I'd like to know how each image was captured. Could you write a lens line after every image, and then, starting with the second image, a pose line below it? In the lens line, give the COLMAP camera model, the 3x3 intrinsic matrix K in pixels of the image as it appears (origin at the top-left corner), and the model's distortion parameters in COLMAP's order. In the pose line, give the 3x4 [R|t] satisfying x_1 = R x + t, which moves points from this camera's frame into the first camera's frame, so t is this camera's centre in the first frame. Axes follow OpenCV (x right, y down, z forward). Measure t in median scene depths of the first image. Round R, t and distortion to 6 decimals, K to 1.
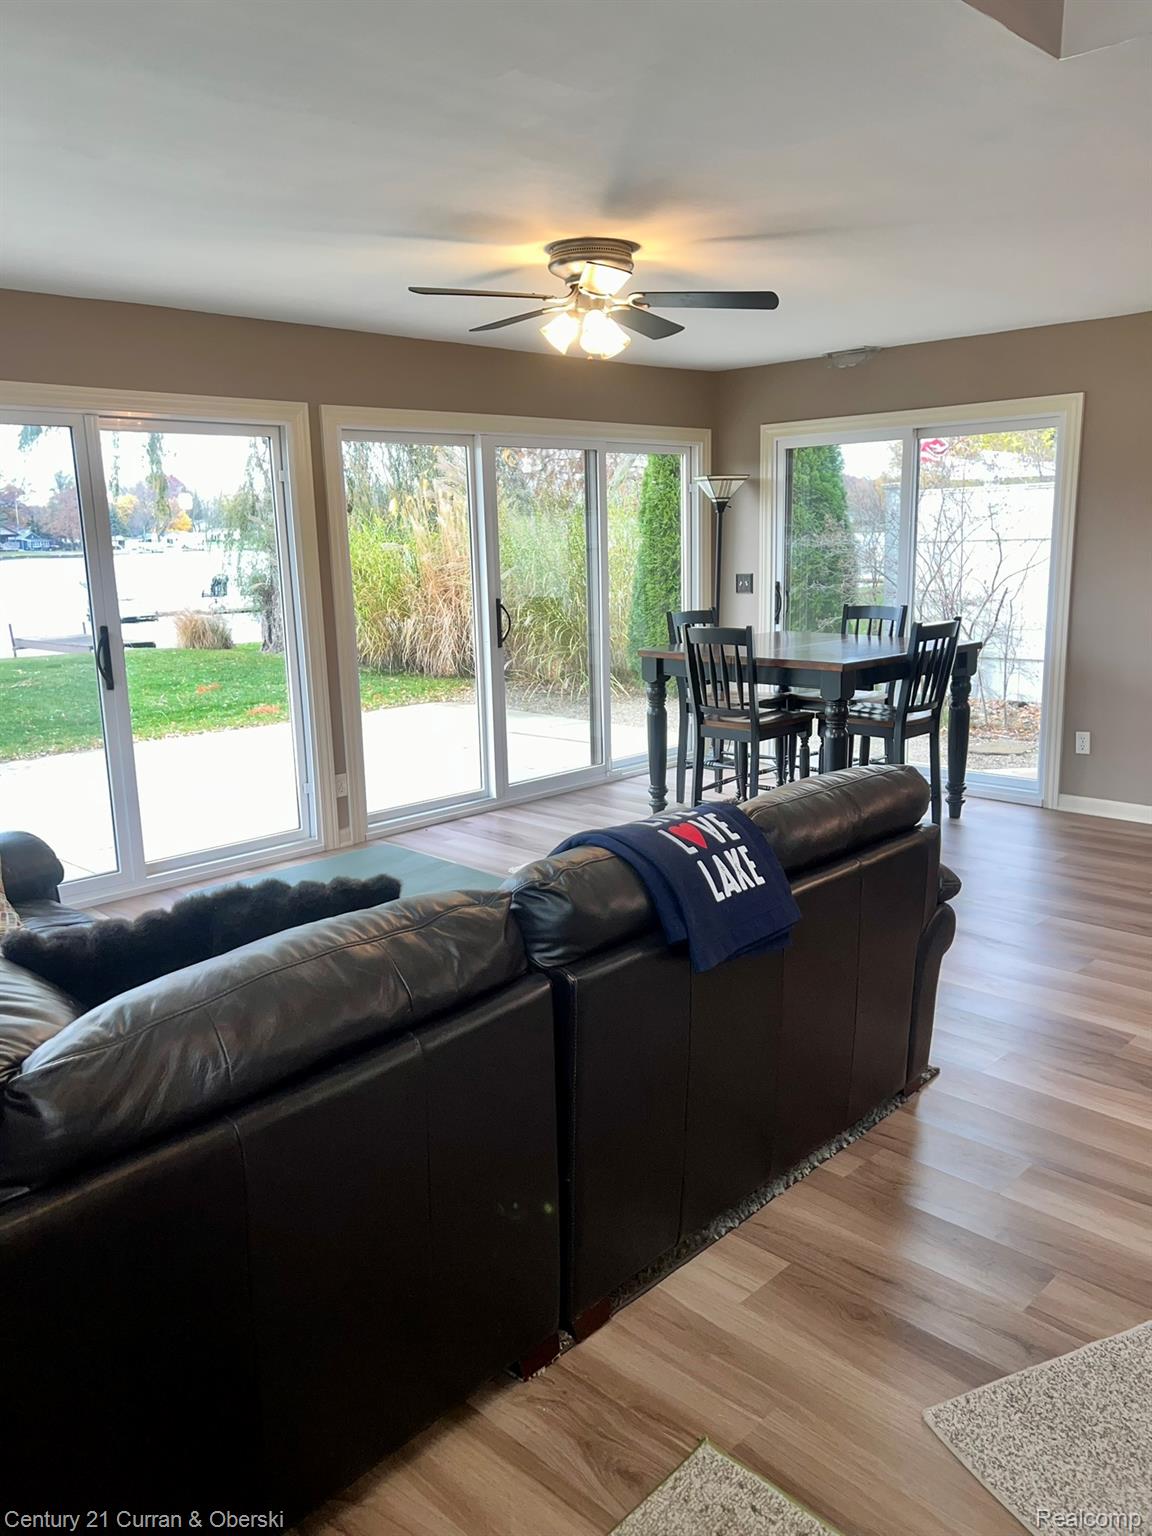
lens RADIAL K [[1178.2, 0, 582.4], [0, 1178.2, 760.2], [0, 0, 1]] dist [0.065712, -0.051141]
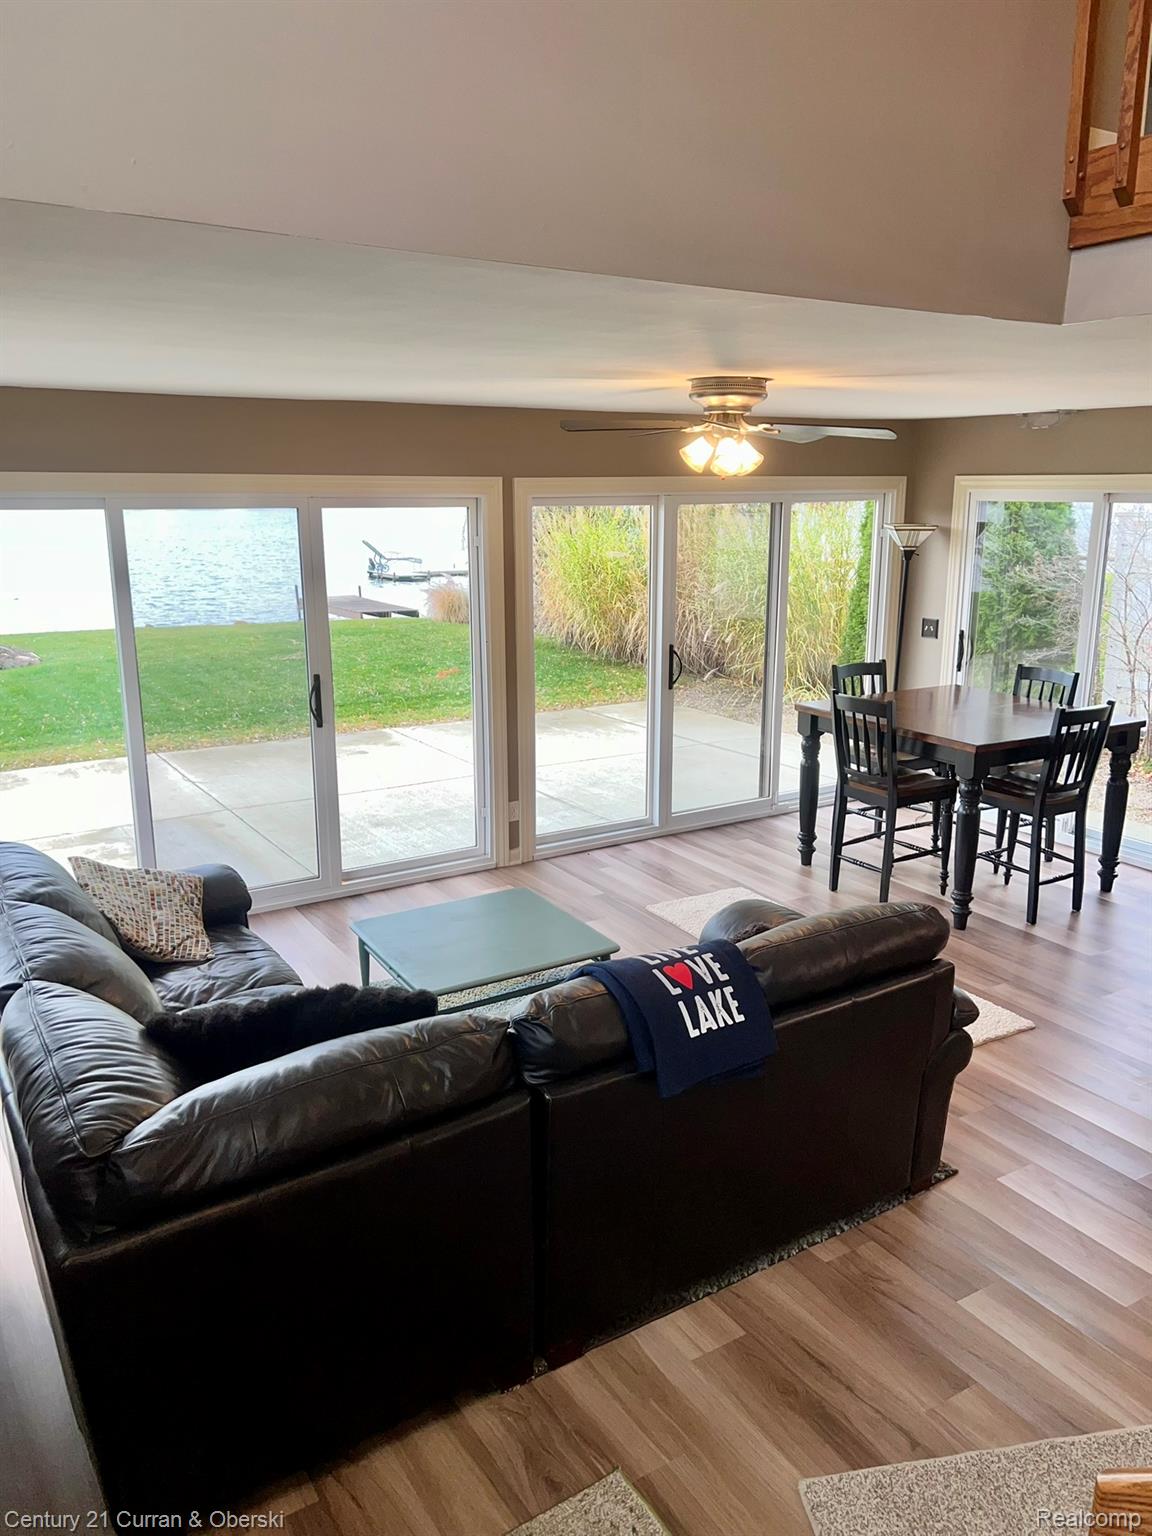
lens RADIAL K [[1178.2, 0, 587.0], [0, 1178.2, 764.3], [0, 0, 1]] dist [0.065712, -0.051141]
pose [[0.974230, 0.078486, -0.211461, 0.191592], [-0.068927, 0.996254, 0.052214, -0.169367], [0.214767, -0.036293, 0.975991, -0.158525]]
